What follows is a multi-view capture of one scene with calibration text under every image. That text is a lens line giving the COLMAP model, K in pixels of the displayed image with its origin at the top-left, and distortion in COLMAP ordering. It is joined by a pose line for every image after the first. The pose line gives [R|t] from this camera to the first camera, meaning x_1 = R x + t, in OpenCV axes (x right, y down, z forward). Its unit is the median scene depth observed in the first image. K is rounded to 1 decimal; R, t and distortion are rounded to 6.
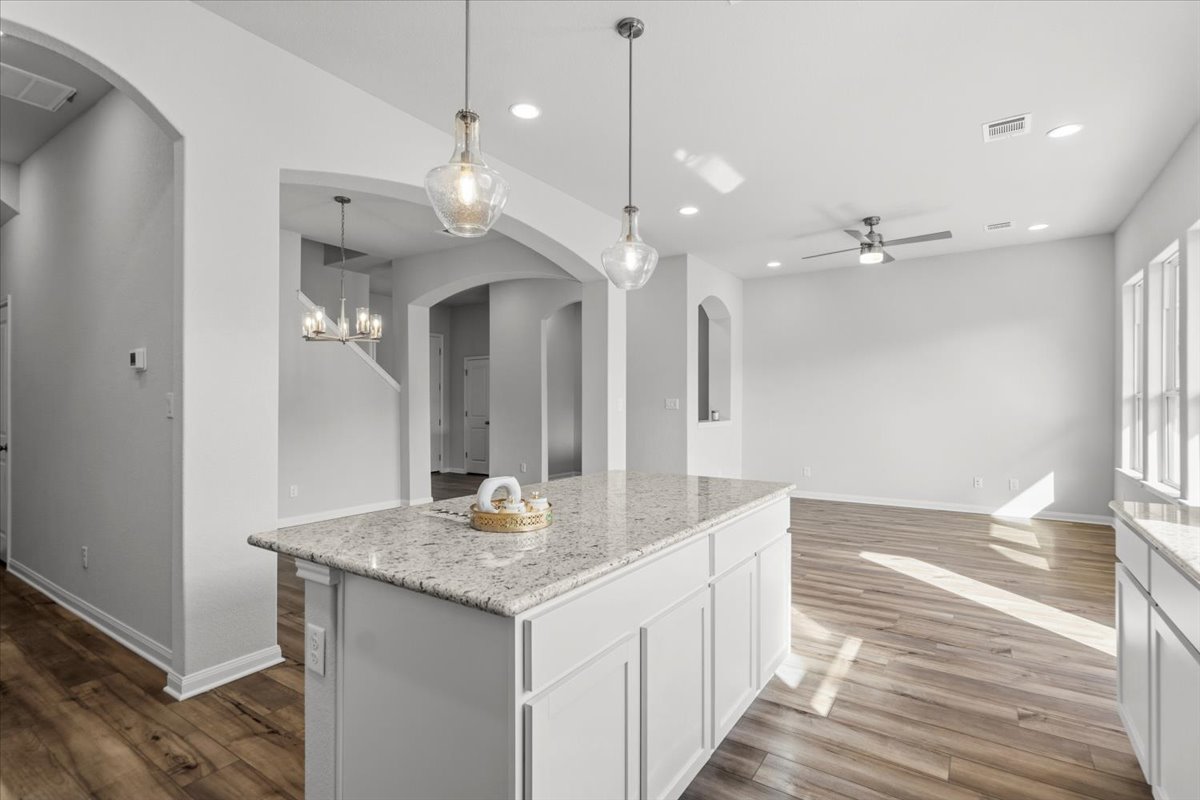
lens RADIAL K [[559.8, 0, 600.0], [0, 559.8, 400.0], [0, 0, 1]] dist [-0.001651, -0.000863]
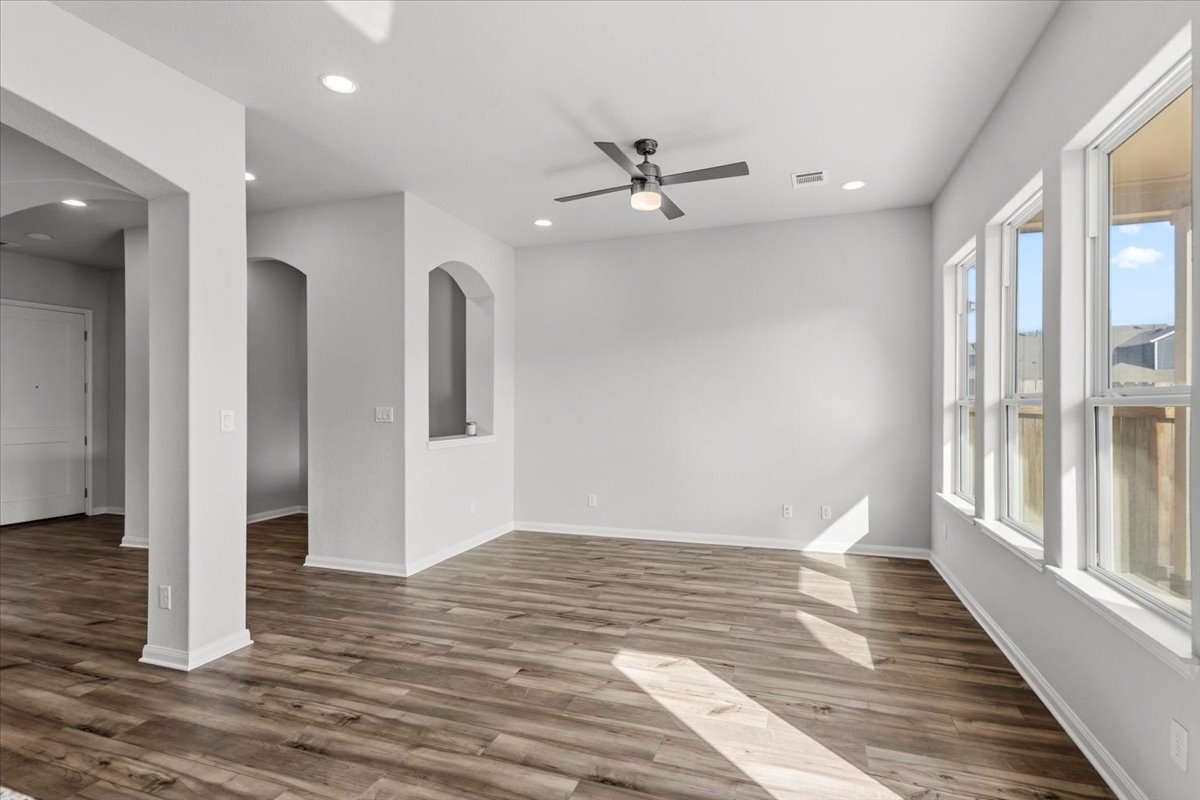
lens RADIAL K [[563.1, 0, 606.6], [0, 563.1, 403.8], [0, 0, 1]] dist [0.001295, 0.000920]
pose [[0.964103, -0.000964, 0.265528, 0.249080], [0.000776, 0.999999, 0.000814, -0.007369], [-0.265528, -0.000579, 0.964103, 0.340743]]
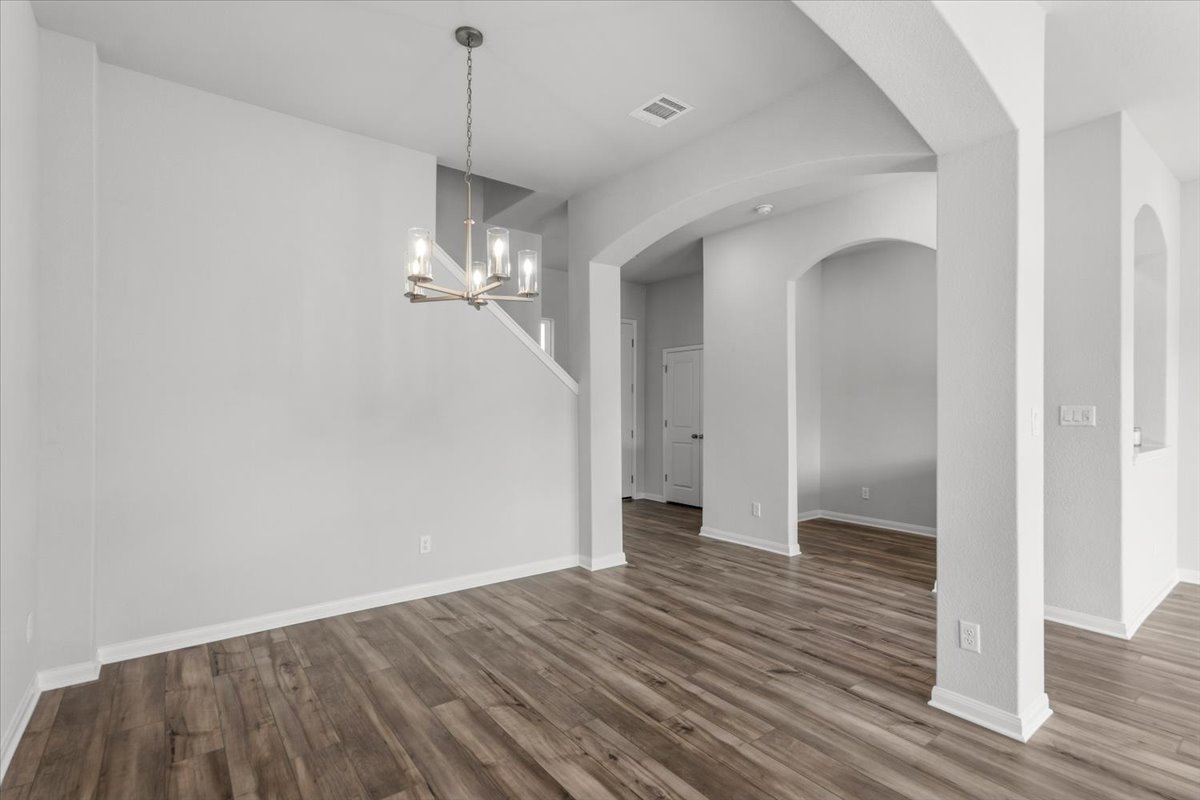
lens RADIAL K [[559.8, 0, 600.0], [0, 559.8, 400.0], [0, 0, 1]] dist [-0.001651, -0.000863]
pose [[0.946627, -0.001204, -0.322328, -0.145513], [-0.000860, 0.999980, -0.006263, -0.004054], [0.322330, 0.006206, 0.946607, 0.465087]]
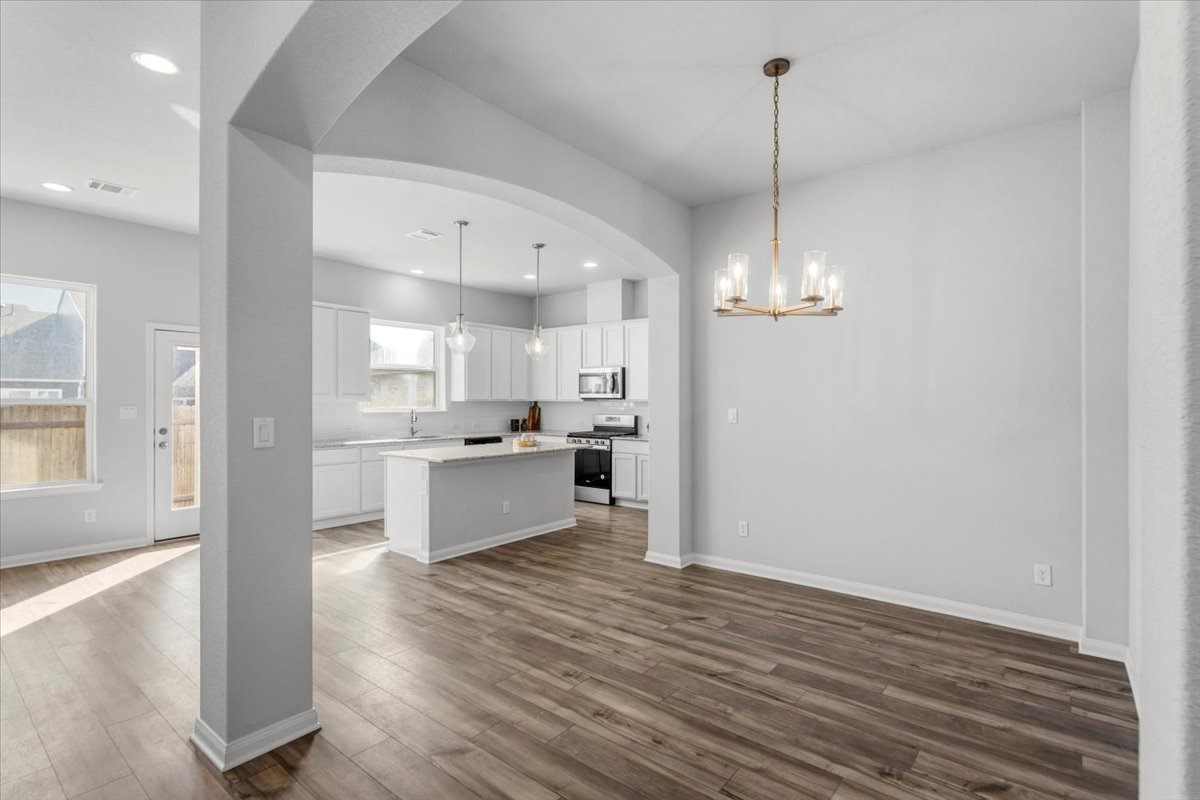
lens RADIAL K [[559.8, 0, 600.0], [0, 559.8, 400.0], [0, 0, 1]] dist [-0.001651, -0.000863]
pose [[-0.995859, -0.000720, 0.090911, -0.300470], [-0.001259, 0.999982, -0.005876, -0.011764], [-0.090906, -0.005966, -0.995842, 1.432209]]
